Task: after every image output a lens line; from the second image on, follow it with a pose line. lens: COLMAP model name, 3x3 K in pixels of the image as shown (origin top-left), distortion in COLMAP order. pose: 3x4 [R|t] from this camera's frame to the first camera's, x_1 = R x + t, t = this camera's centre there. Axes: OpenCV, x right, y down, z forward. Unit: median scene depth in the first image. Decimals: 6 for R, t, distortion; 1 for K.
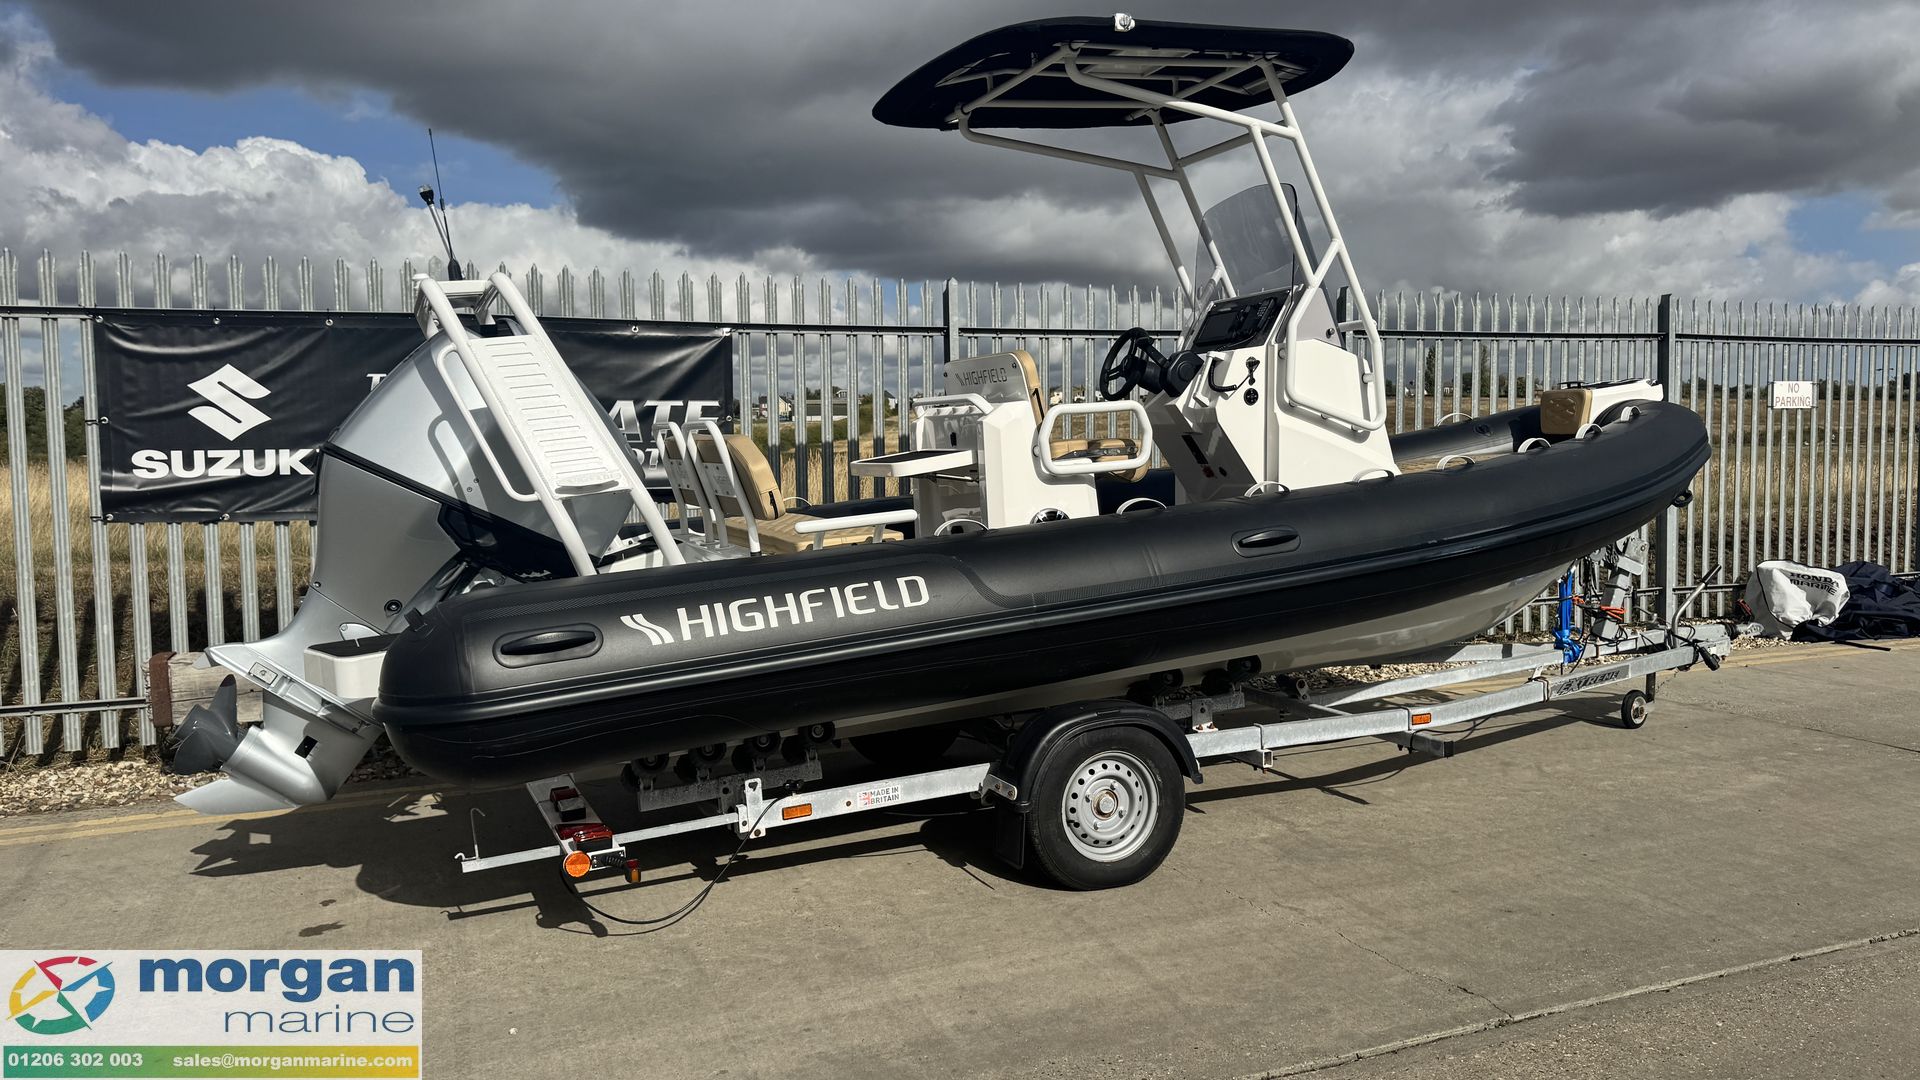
lens RADIAL K [[1327.9, 0, 968.5], [0, 1327.9, 542.3], [0, 0, 1]] dist [0.078263, -0.085589]
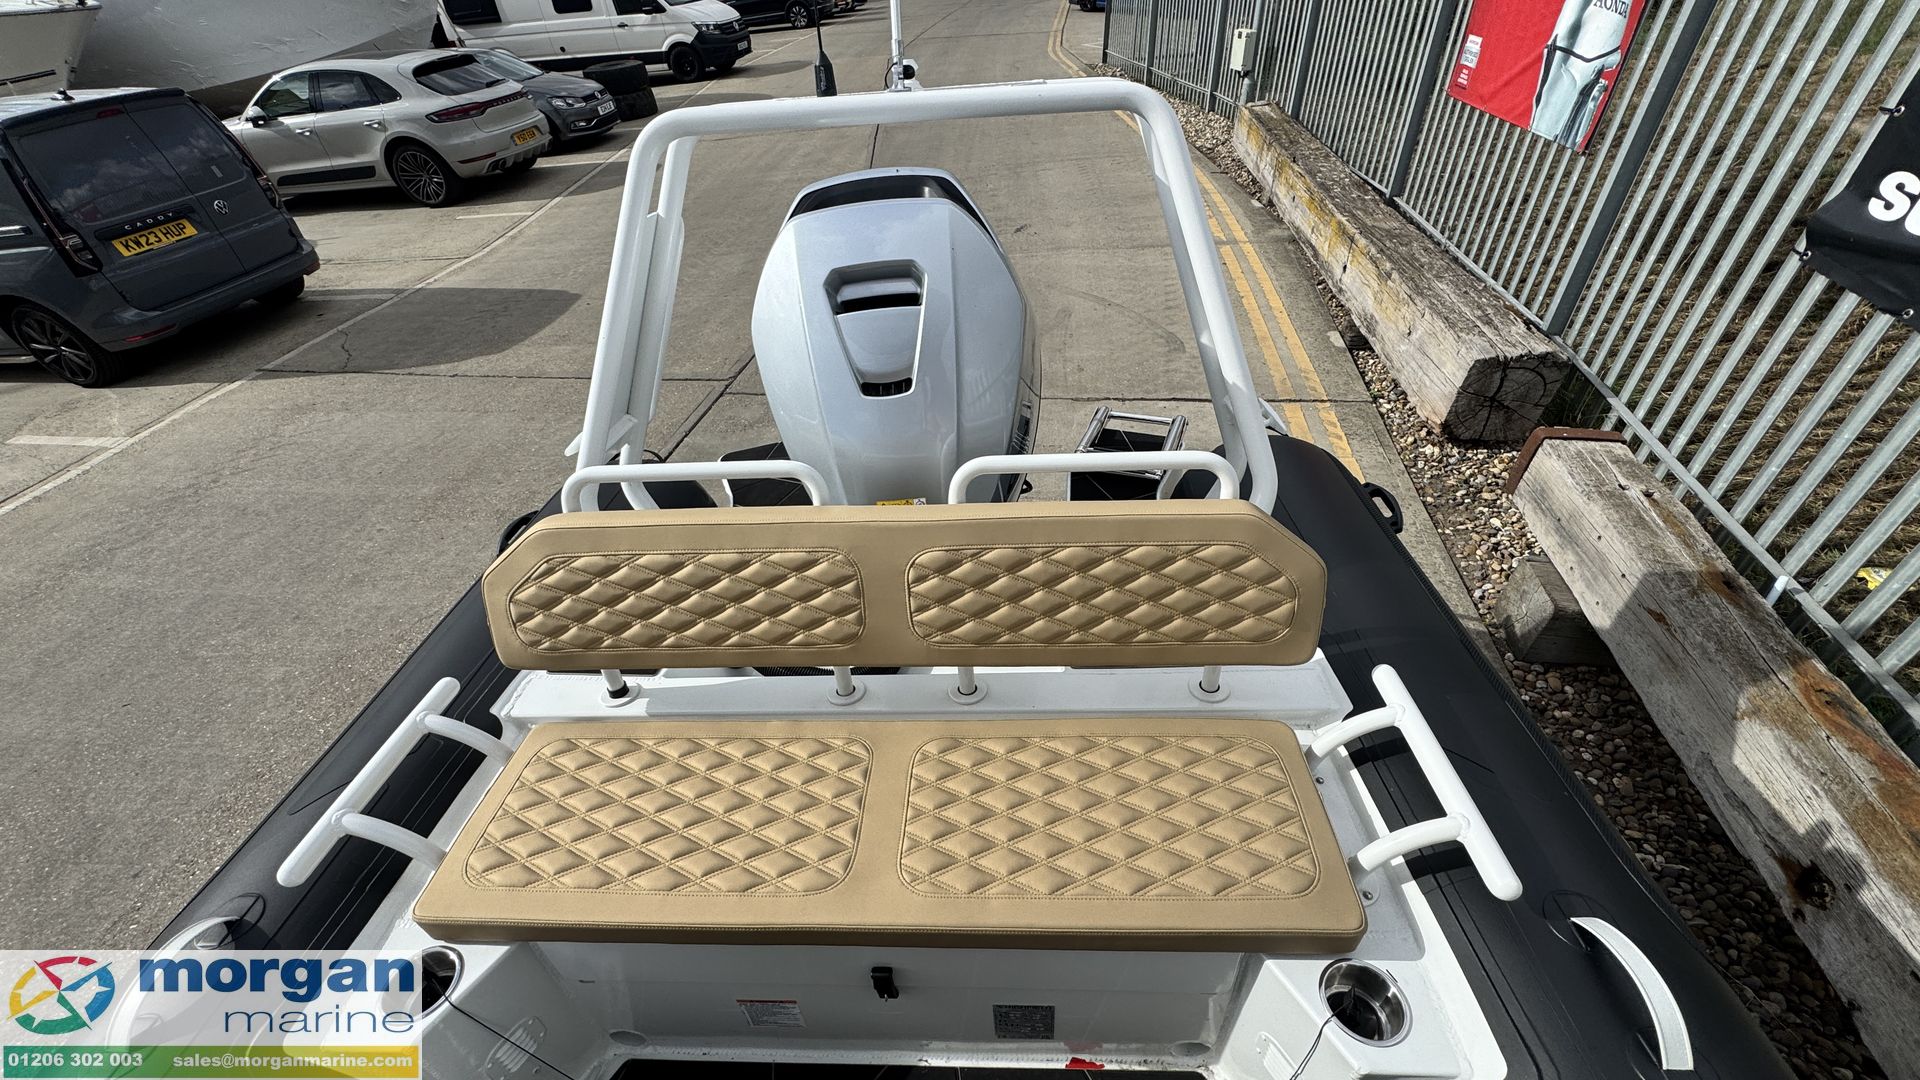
lens RADIAL K [[755.4, 0, 960.4], [0, 755.4, 533.8], [0, 0, 1]] dist [-0.006436, -0.000024]
pose [[-0.534362, 0.562066, -0.631300, -0.036607], [0.000916, 0.747259, 0.664533, -0.252108], [0.845255, 0.354523, -0.399821, 1.140392]]
